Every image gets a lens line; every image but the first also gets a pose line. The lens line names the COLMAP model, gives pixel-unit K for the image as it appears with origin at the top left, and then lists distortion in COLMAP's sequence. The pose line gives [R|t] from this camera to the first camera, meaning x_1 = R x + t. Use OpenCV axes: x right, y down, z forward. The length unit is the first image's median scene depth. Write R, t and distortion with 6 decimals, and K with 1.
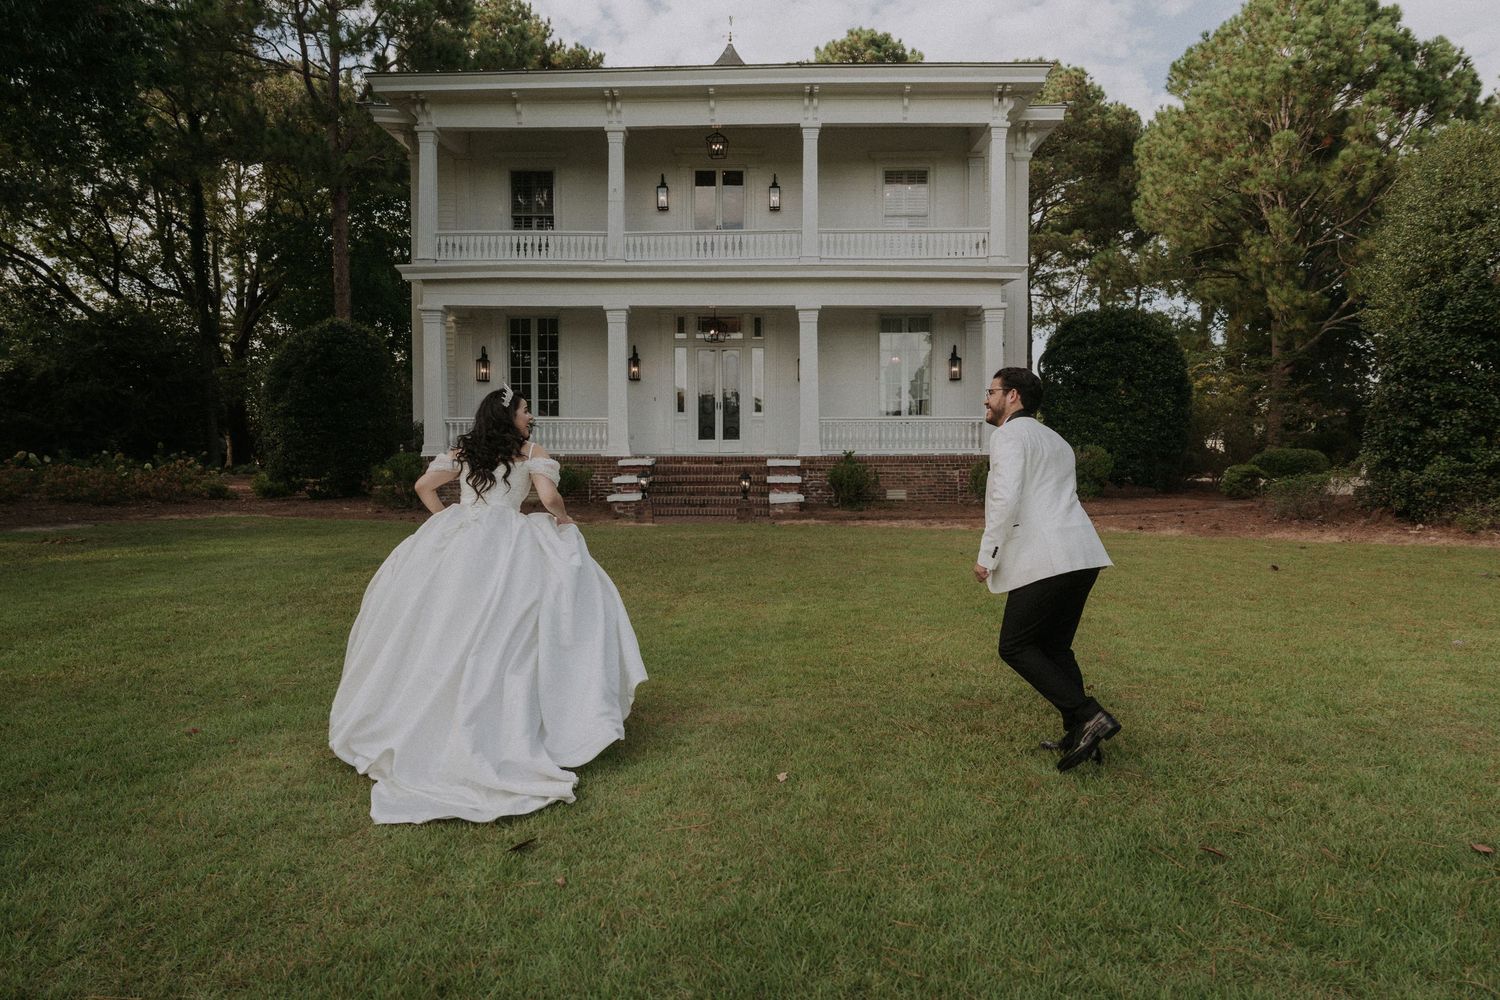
lens RADIAL K [[1088.0, 0, 767.4], [0, 1088.0, 503.2], [0, 0, 1]] dist [-0.008094, 0.005968]
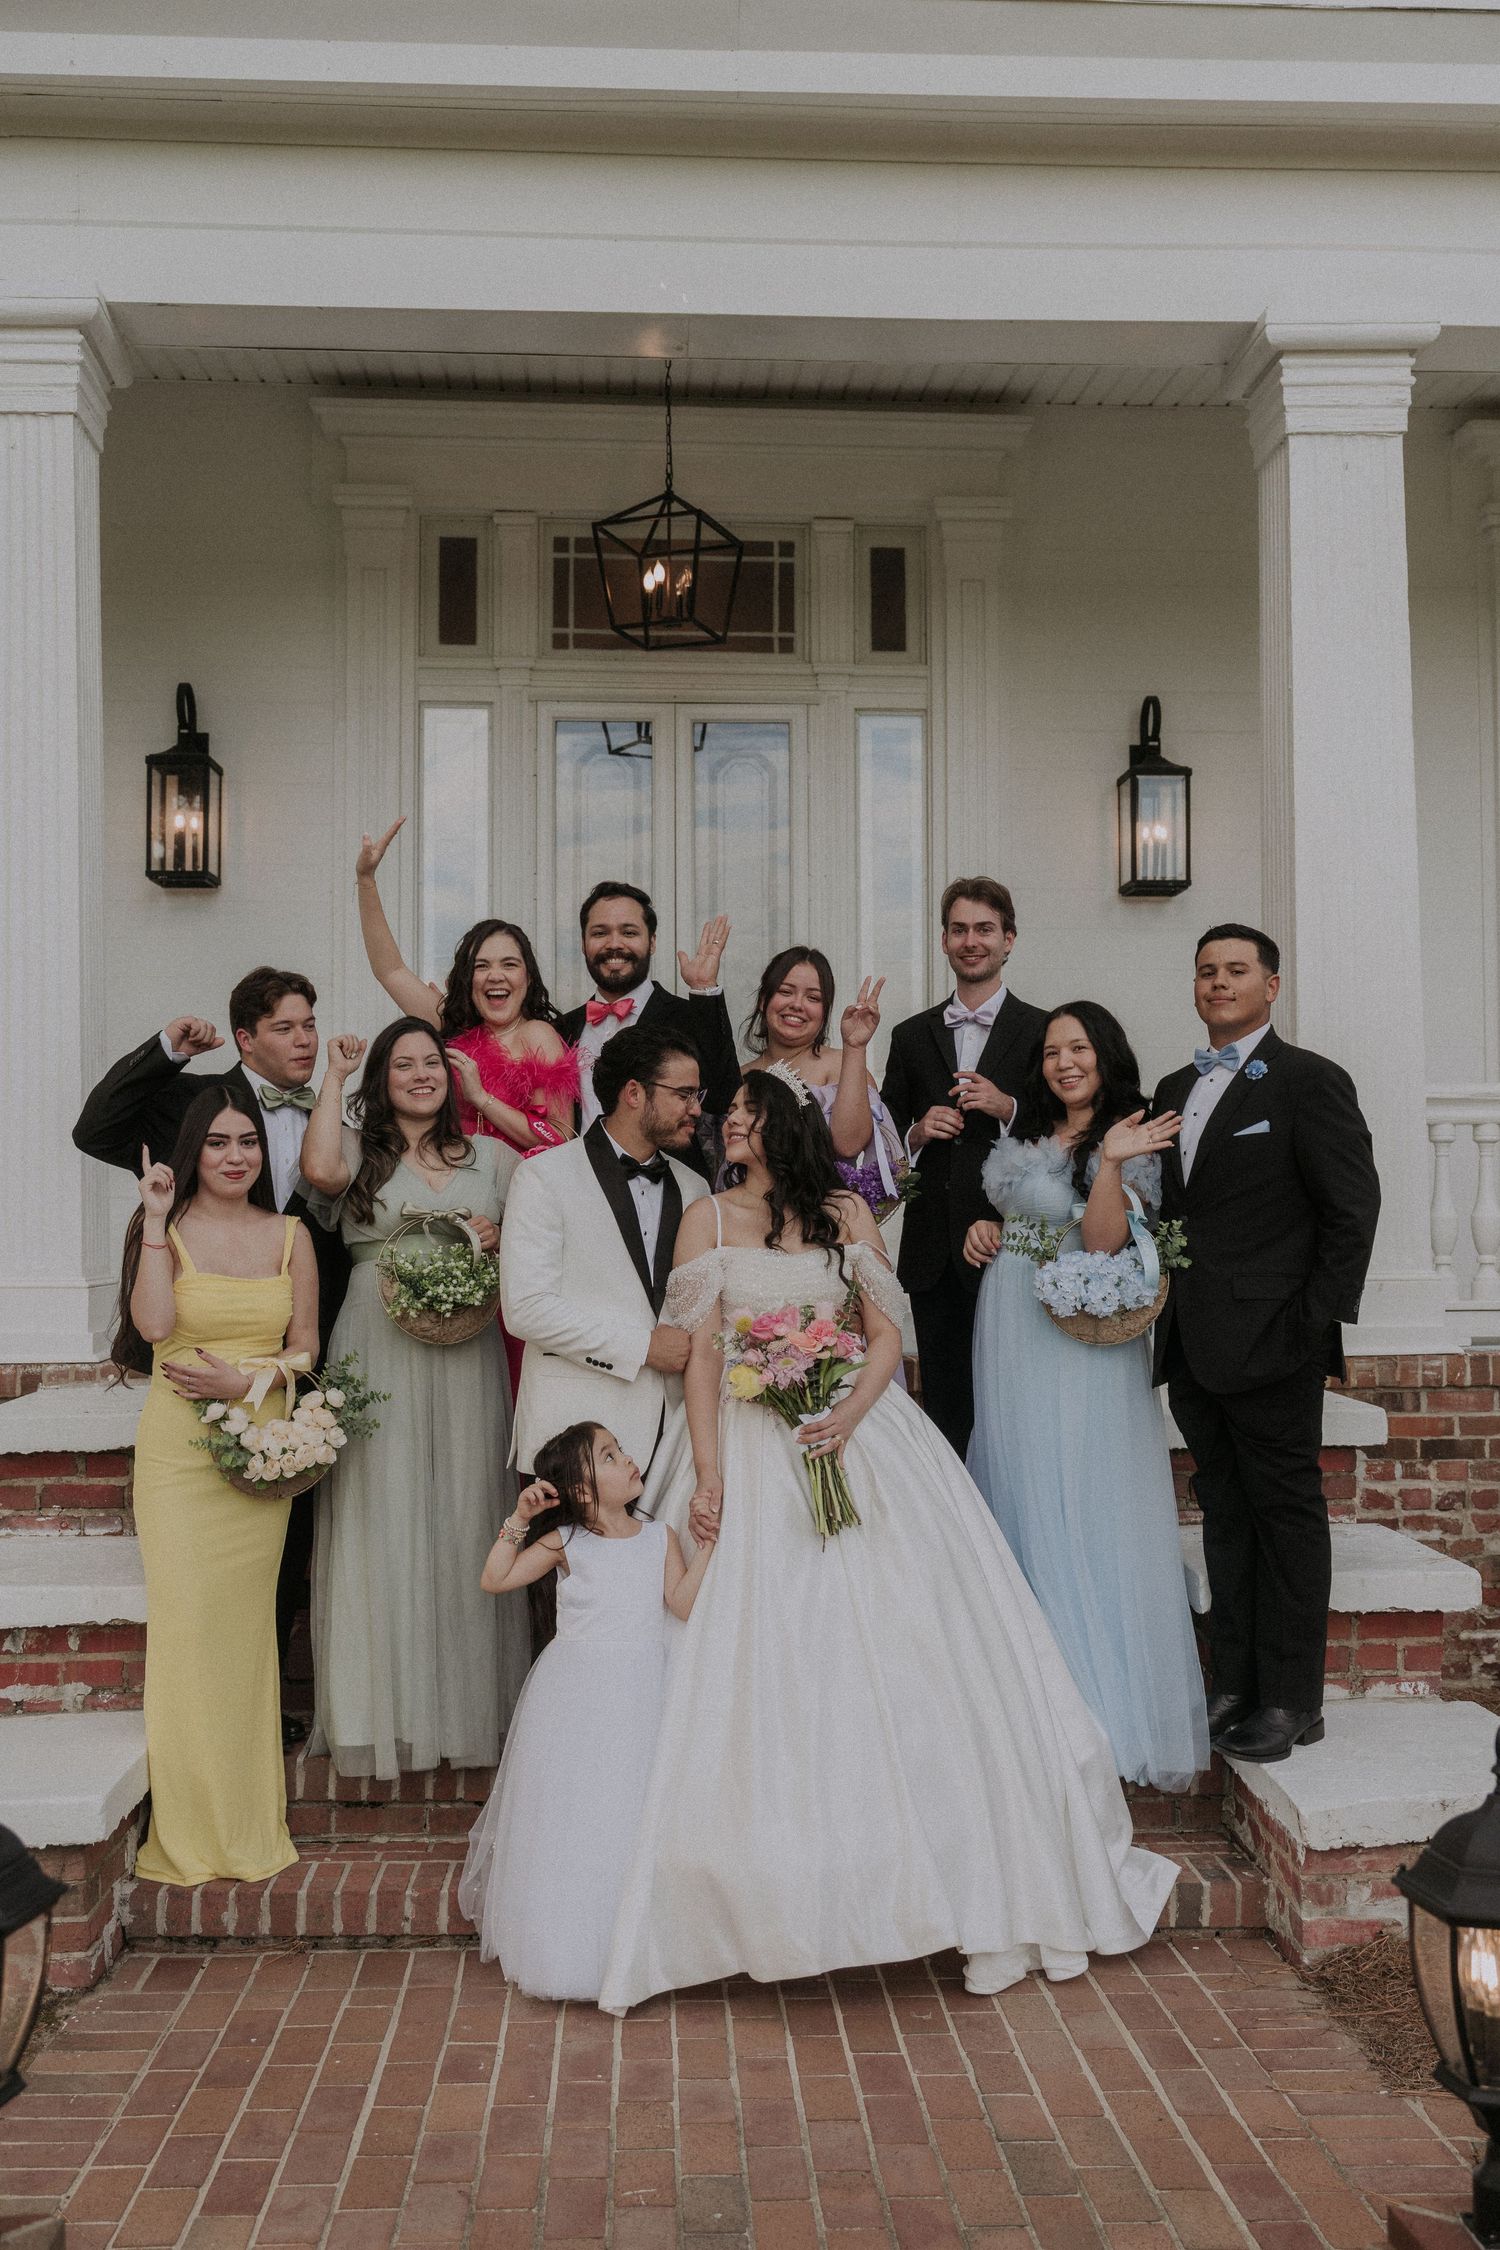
lens RADIAL K [[2358.8, 0, 755.0], [0, 2358.8, 1122.5], [0, 0, 1]] dist [0.024113, -0.033816]
pose [[0.998238, 0.000331, 0.059329, -0.054584], [0.004961, 0.996015, -0.089043, -0.042047], [-0.059122, 0.089181, 0.994259, 0.629717]]
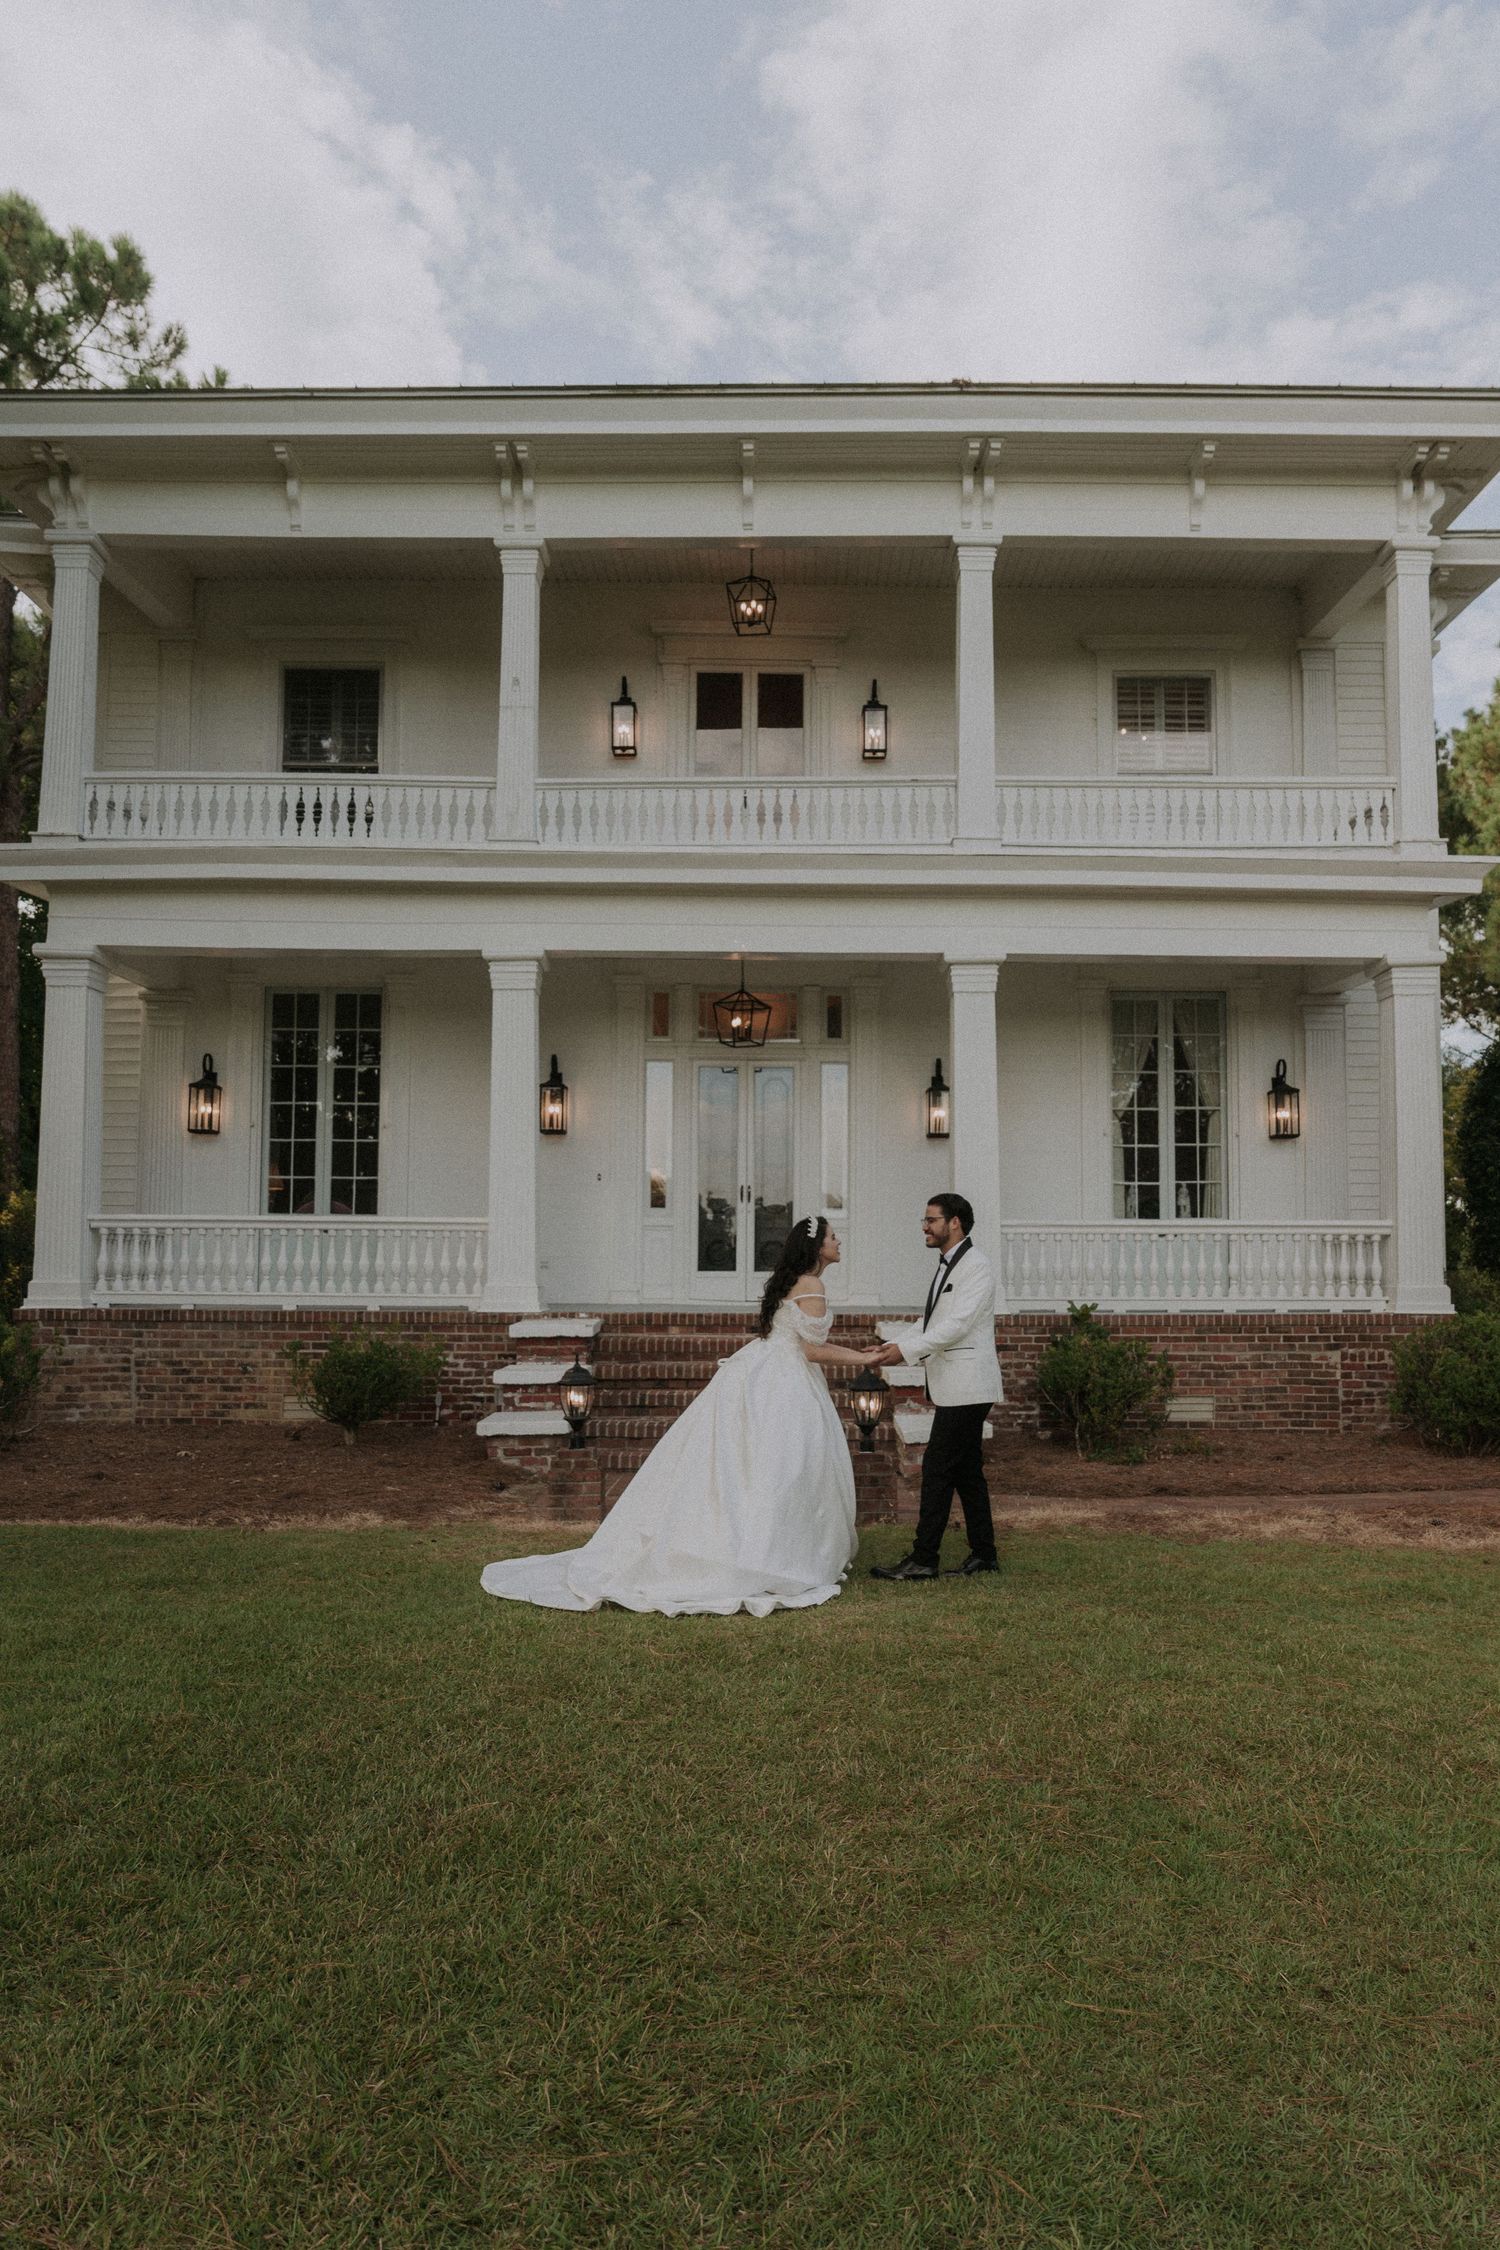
lens RADIAL K [[1676.2, 0, 775.5], [0, 1676.2, 1170.5], [0, 0, 1]] dist [0.008667, 0.010918]
pose [[0.999883, 0.006491, 0.013821, -0.042336], [-0.004906, 0.993722, -0.111768, -0.023785], [-0.014460, 0.111687, 0.993638, 0.333779]]
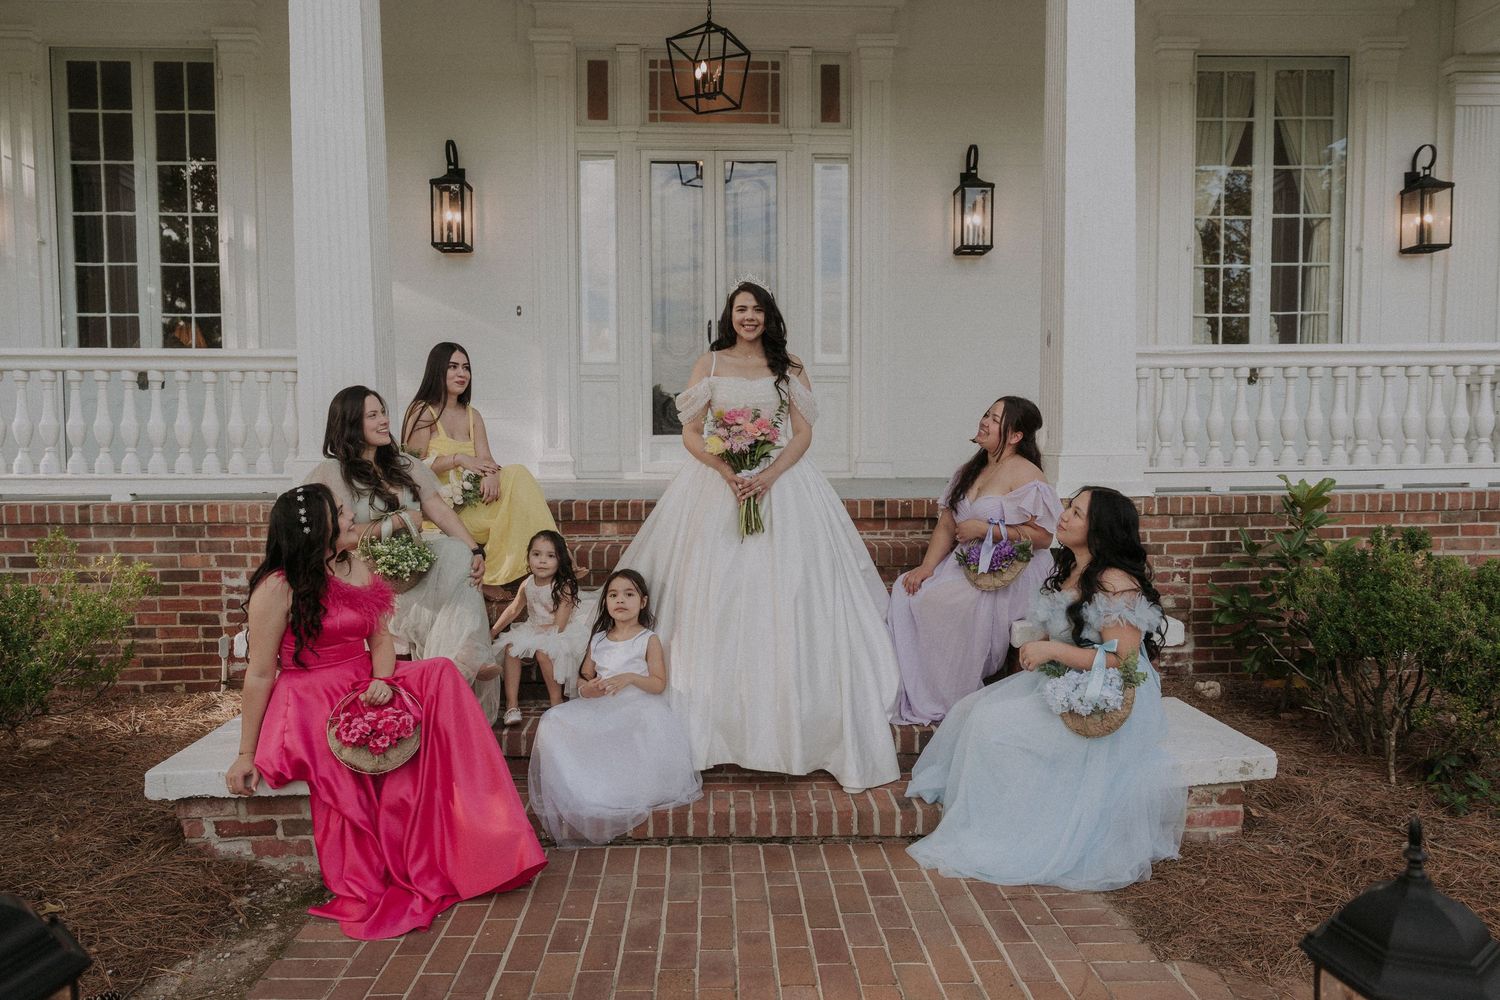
lens RADIAL K [[1062.9, 0, 747.3], [0, 1062.9, 502.4], [0, 0, 1]] dist [-0.000418, 0.000848]
pose [[0.999104, -0.007905, 0.041583, -0.049219], [0.007662, 0.999953, 0.006015, -0.040030], [-0.041629, -0.005691, 0.999117, 0.685234]]
